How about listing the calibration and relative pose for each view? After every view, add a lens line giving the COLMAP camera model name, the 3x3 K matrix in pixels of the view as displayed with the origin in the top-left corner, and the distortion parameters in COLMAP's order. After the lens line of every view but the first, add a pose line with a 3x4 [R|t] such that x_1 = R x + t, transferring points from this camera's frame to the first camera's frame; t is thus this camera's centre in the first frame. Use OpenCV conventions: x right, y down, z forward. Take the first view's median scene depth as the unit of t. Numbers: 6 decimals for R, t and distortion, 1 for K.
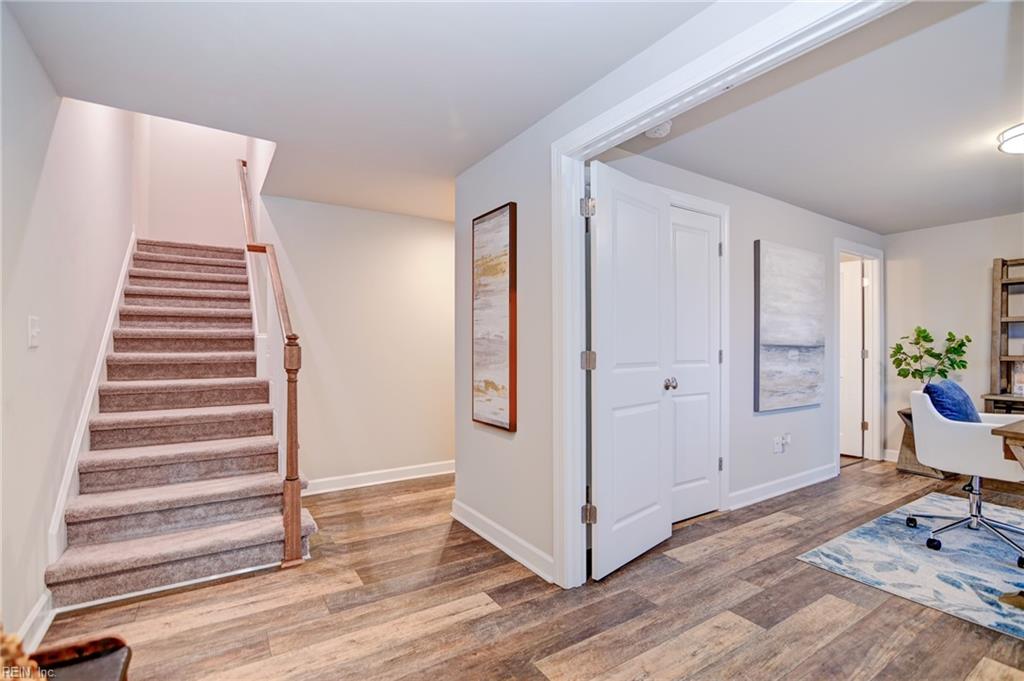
lens RADIAL K [[466.2, 0, 509.5], [0, 466.2, 344.0], [0, 0, 1]] dist [-0.022093, 0.000279]
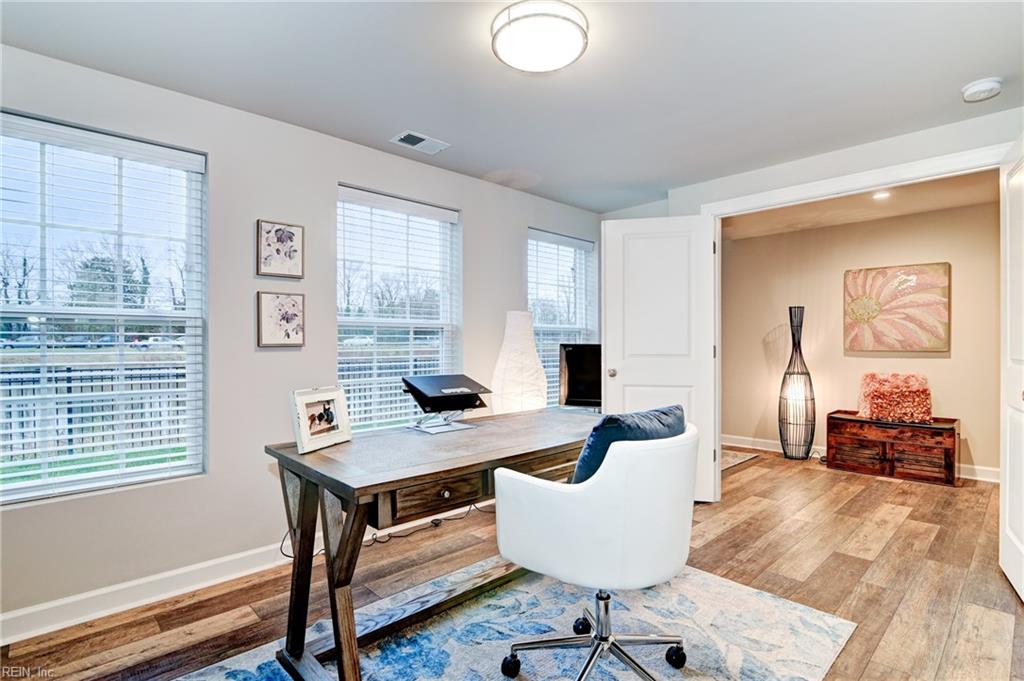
lens RADIAL K [[512.6, 0, 521.6], [0, 512.6, 340.0], [0, 0, 1]] dist [0.002541, 0.000637]
pose [[-0.974878, -0.000145, -0.222738, 1.313026], [0.000364, 0.999997, -0.002242, 0.005506], [0.222738, -0.002267, -0.974876, 1.659368]]
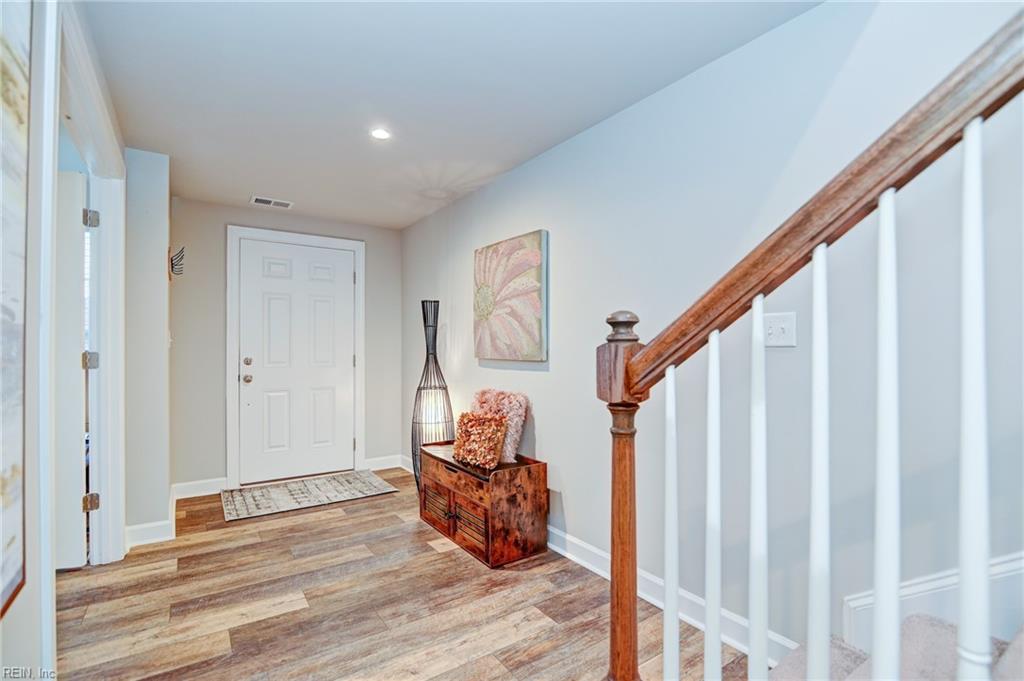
lens RADIAL K [[466.2, 0, 512.3], [0, 466.2, 343.0], [0, 0, 1]] dist [-0.022093, 0.000279]
pose [[-0.999349, 0.000358, -0.036070, -0.355145], [0.000638, 0.999970, -0.007752, 0.007794], [0.036066, -0.007770, -0.999319, 1.352395]]
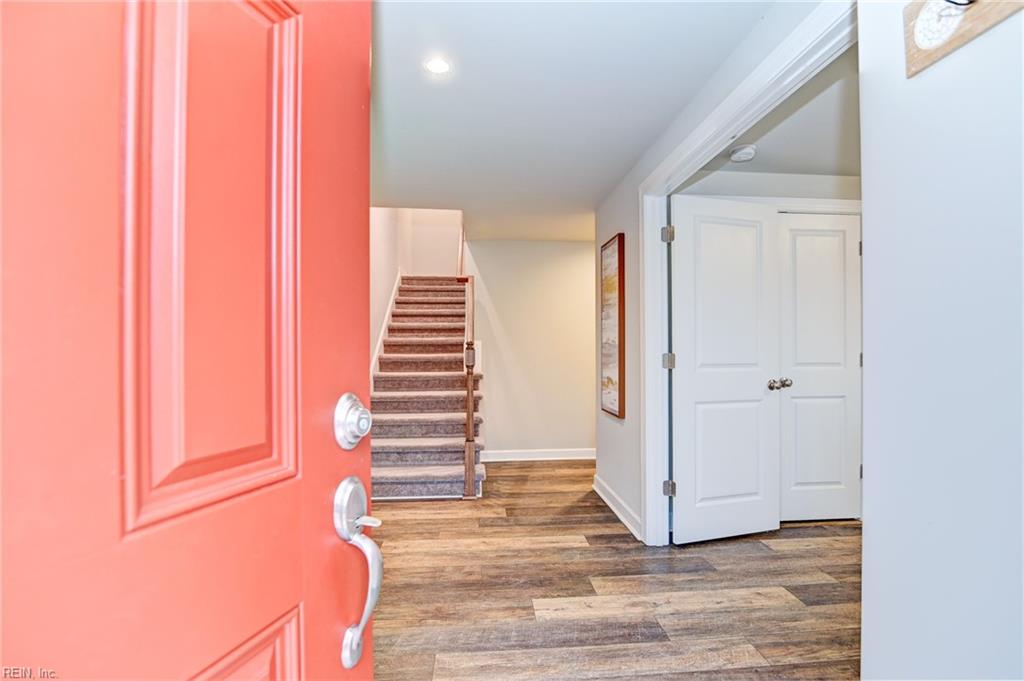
lens RADIAL K [[466.2, 0, 518.0], [0, 466.2, 344.0], [0, 0, 1]] dist [-0.022093, 0.000279]
pose [[0.883470, -0.007321, -0.468431, 0.344447], [0.004260, 0.999962, -0.007594, -0.001081], [0.468468, 0.004713, 0.883468, -0.222613]]
